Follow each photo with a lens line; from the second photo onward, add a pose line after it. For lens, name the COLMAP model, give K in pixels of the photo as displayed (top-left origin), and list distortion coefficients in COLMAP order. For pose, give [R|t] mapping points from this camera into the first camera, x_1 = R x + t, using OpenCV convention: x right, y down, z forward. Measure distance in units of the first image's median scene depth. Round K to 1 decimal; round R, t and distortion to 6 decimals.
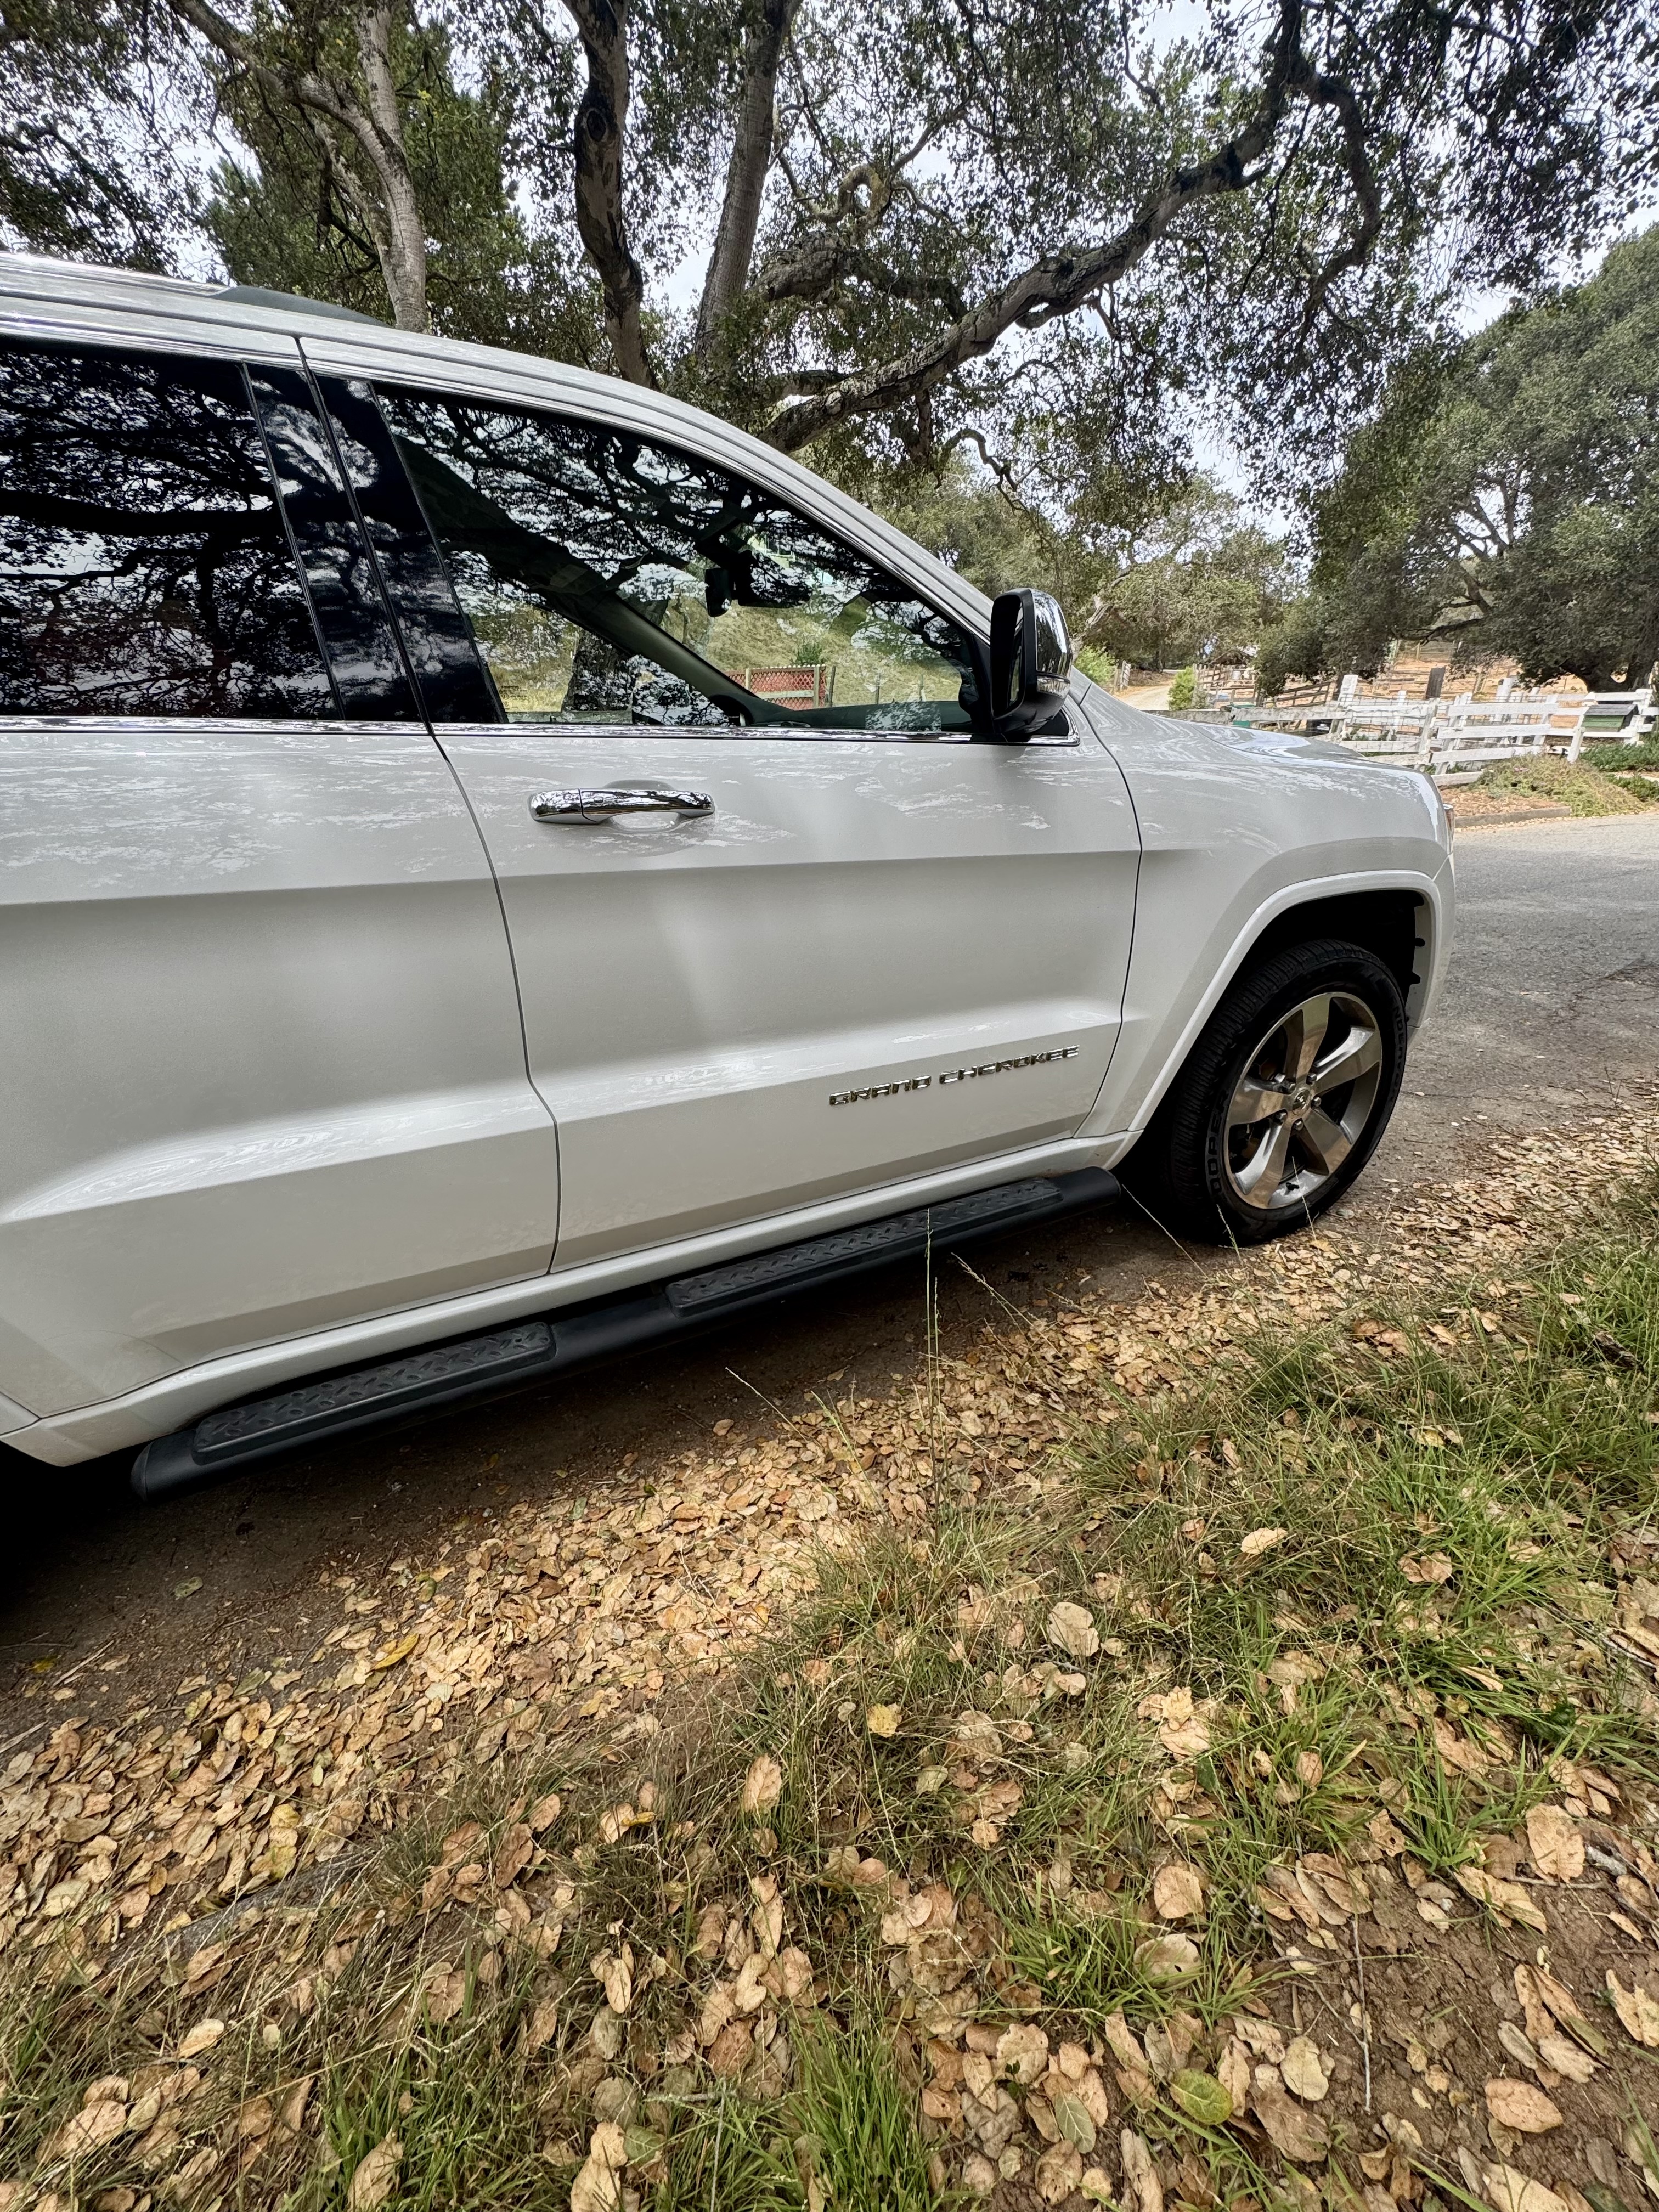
lens RADIAL K [[863.3, 0, 831.3], [0, 863.3, 1096.8], [0, 0, 1]] dist [-0.007434, 0.000166]
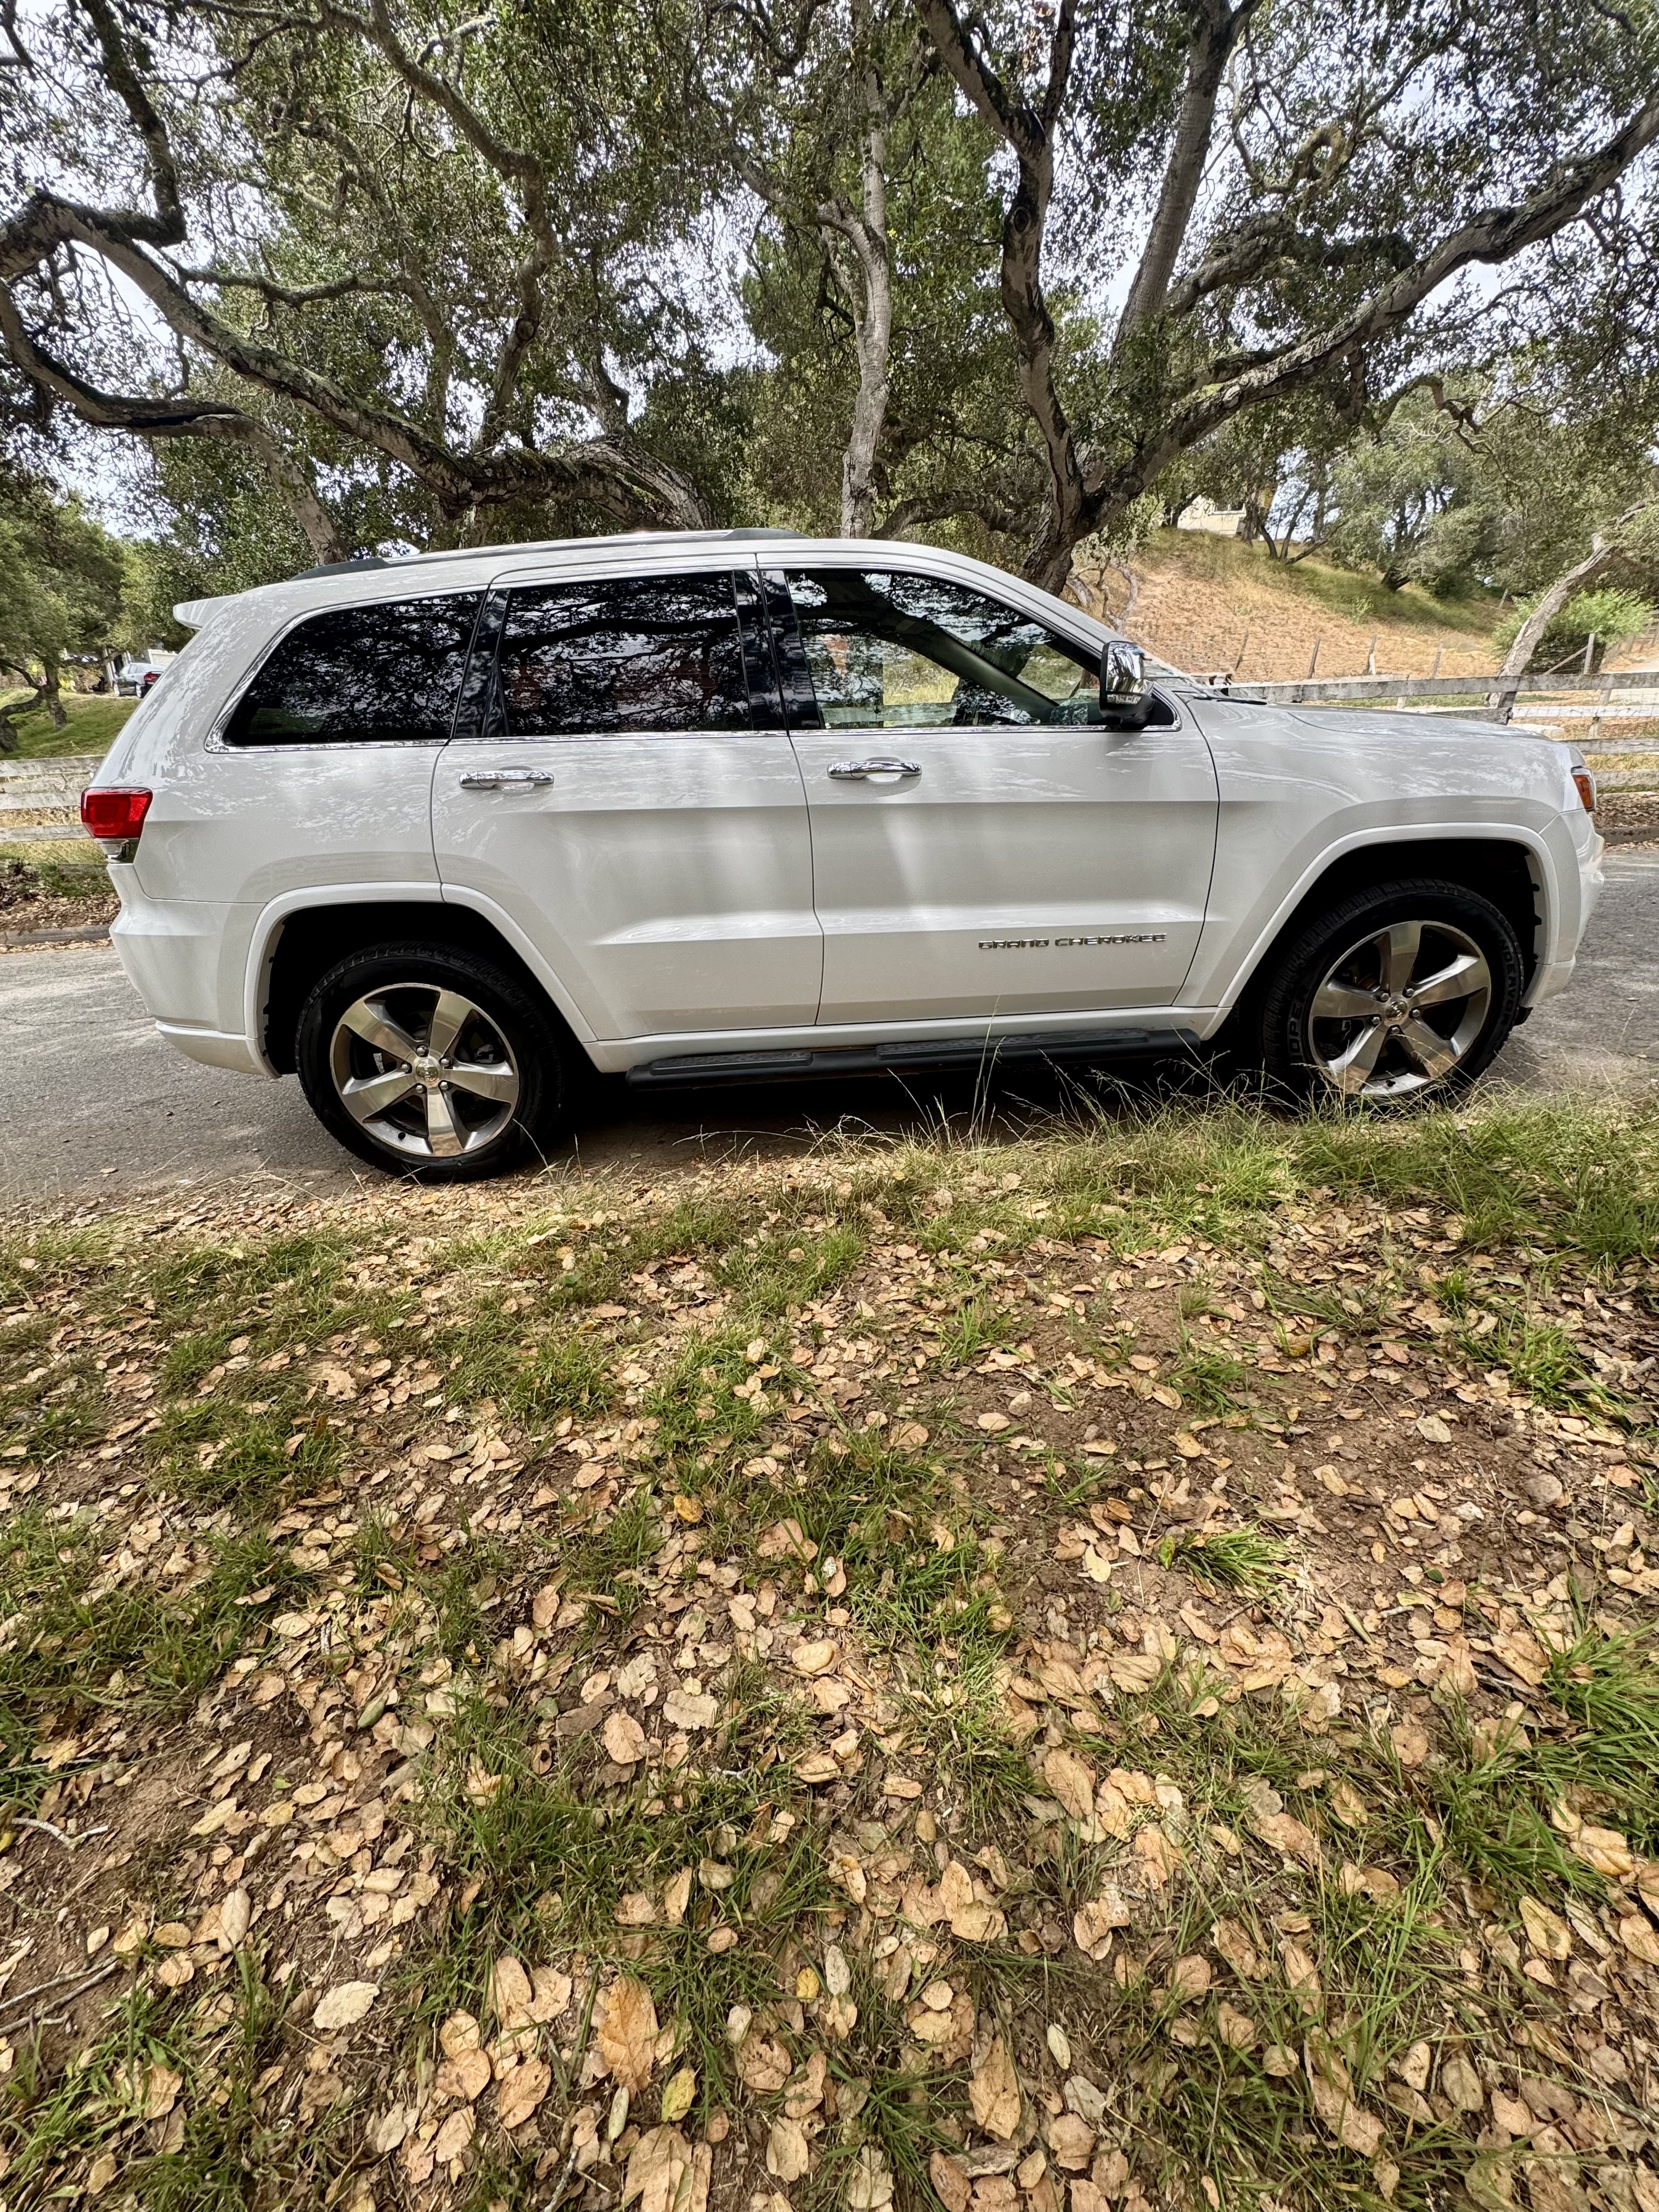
lens RADIAL K [[863.3, 0, 831.3], [0, 863.3, 1096.8], [0, 0, 1]] dist [-0.007434, 0.000166]
pose [[0.906303, 0.142560, -0.397859, 0.306956], [-0.135389, 0.989714, 0.046221, 0.176468], [0.400356, 0.011975, 0.916281, -0.455638]]
